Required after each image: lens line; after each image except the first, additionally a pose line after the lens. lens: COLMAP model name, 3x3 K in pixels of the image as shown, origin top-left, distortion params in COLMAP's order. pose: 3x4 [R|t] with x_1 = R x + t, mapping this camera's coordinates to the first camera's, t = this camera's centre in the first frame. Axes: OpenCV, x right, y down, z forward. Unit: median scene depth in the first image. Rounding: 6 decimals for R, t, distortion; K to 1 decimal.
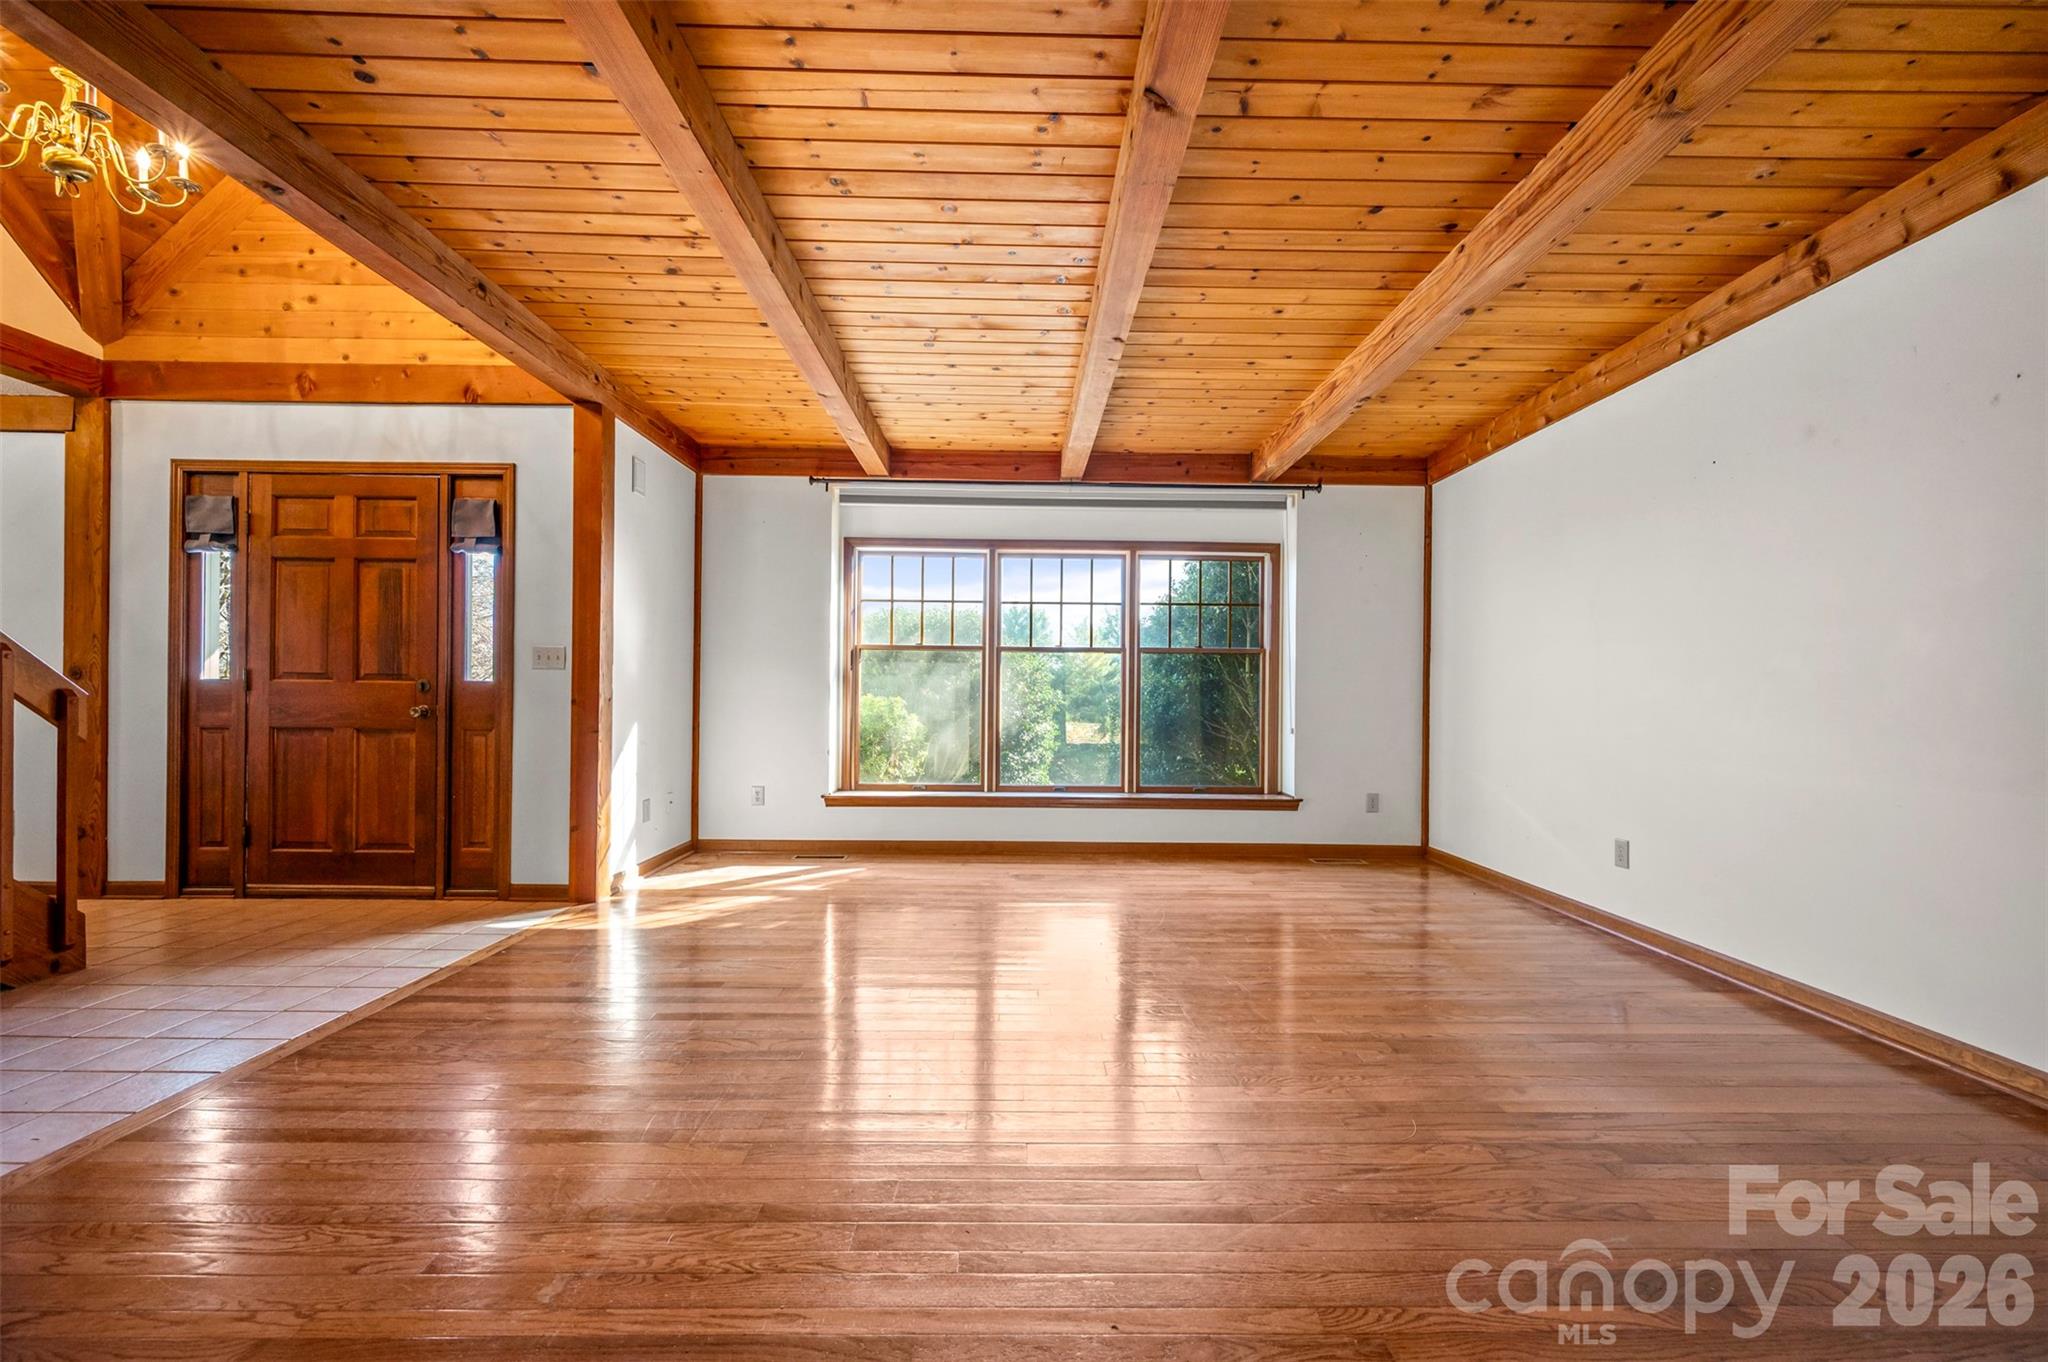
lens RADIAL K [[814.8, 0, 1027.3], [0, 814.8, 695.3], [0, 0, 1]] dist [0.002888, 0.000470]
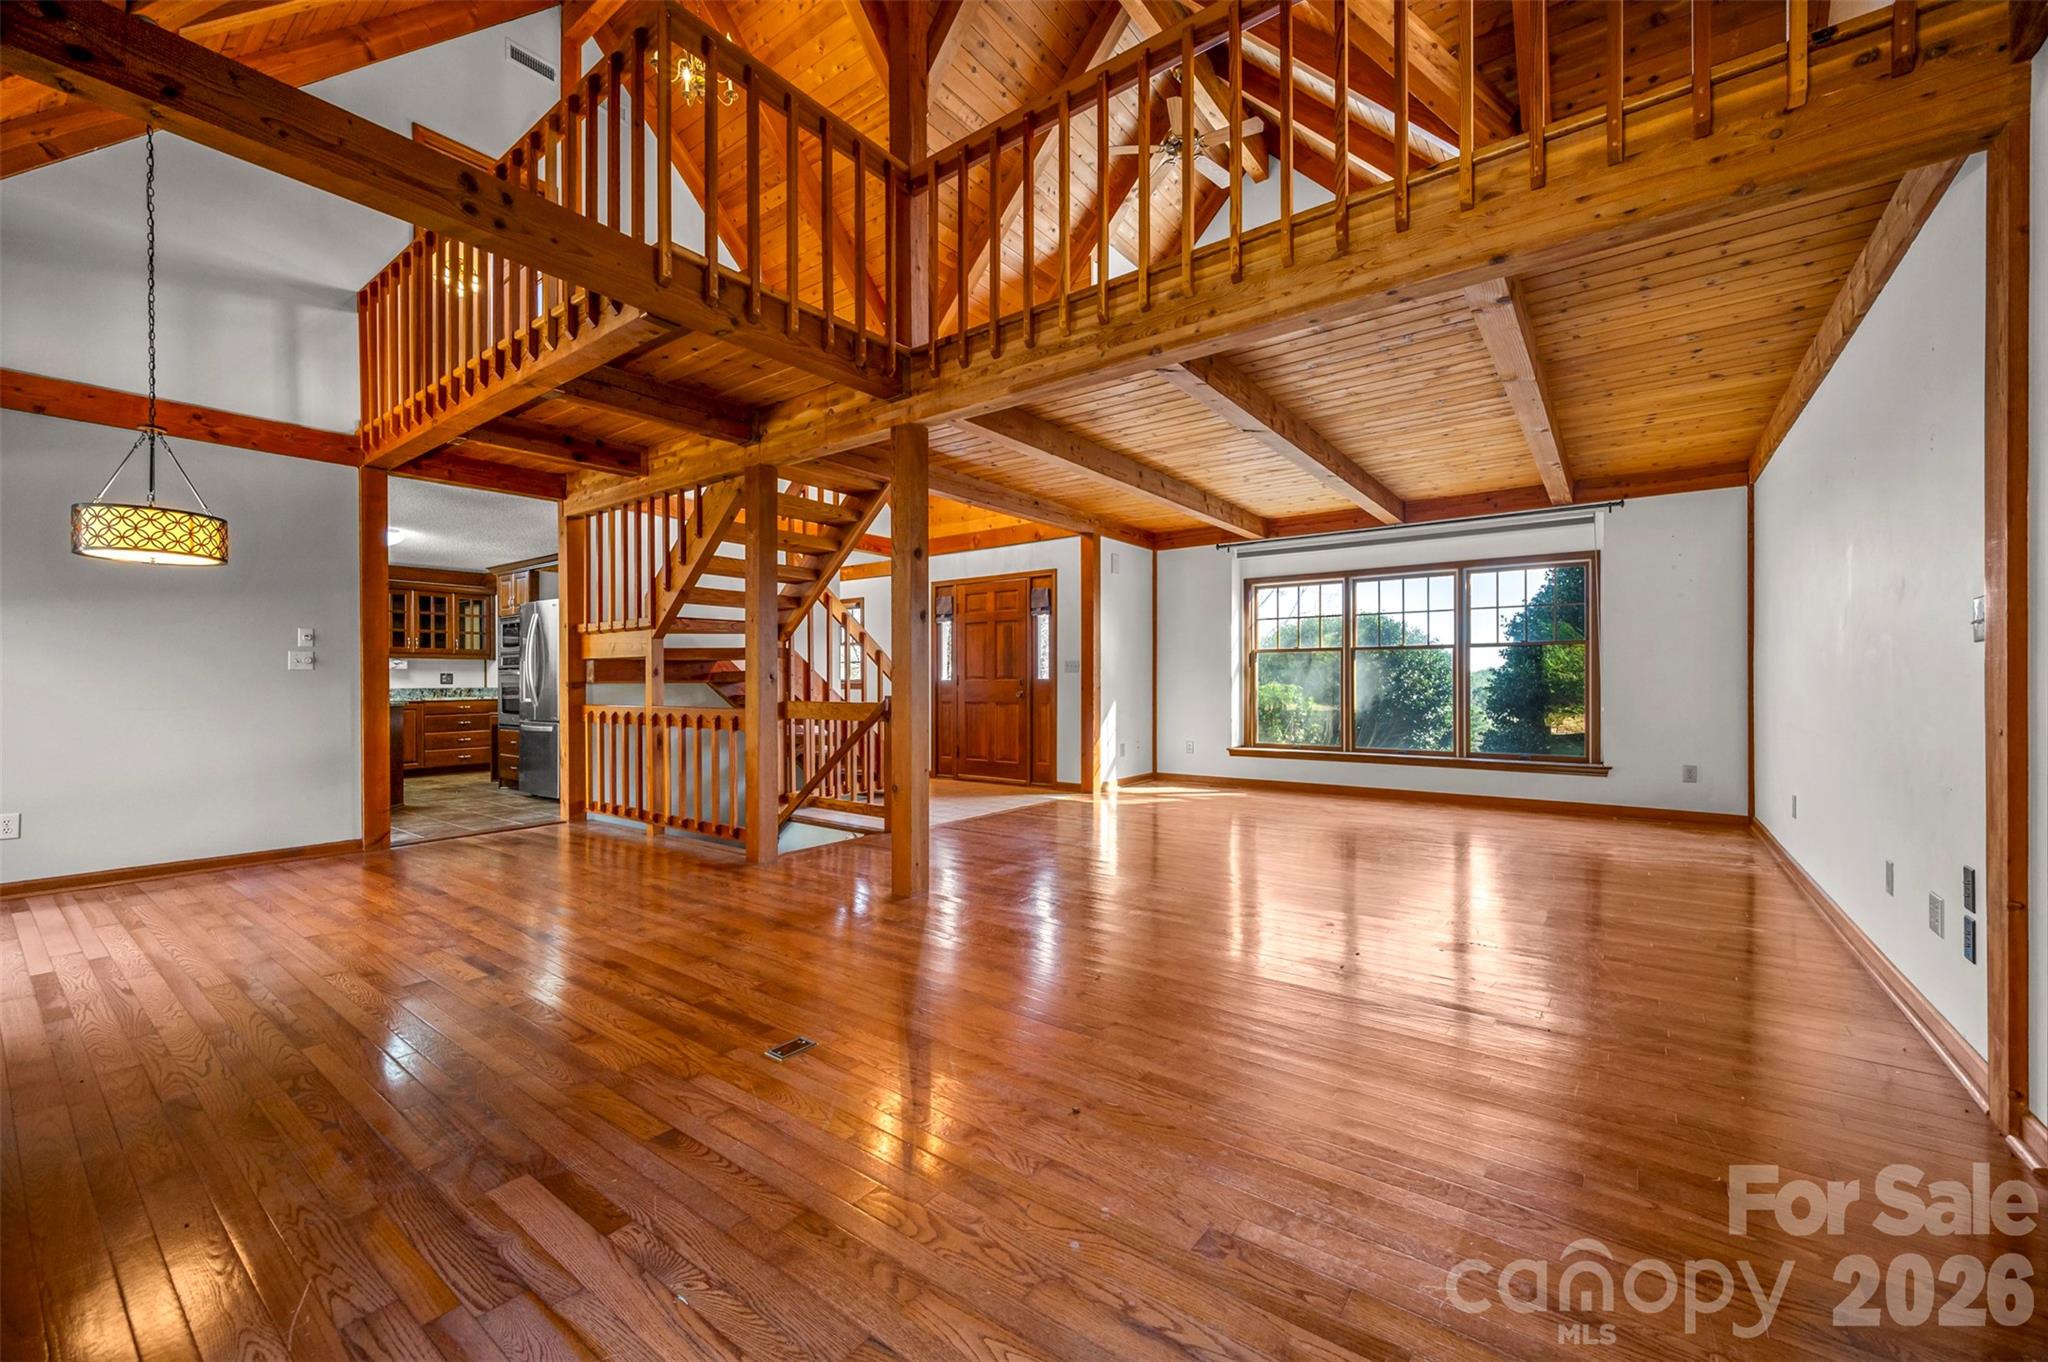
lens RADIAL K [[814.8, 0, 1013.4], [0, 814.8, 678.5], [0, 0, 1]] dist [0.002888, 0.000470]
pose [[0.782767, -0.015729, -0.622116, 0.486564], [0.011561, 0.999876, -0.010734, 0.001658], [0.622207, 0.001210, 0.782852, -0.575516]]
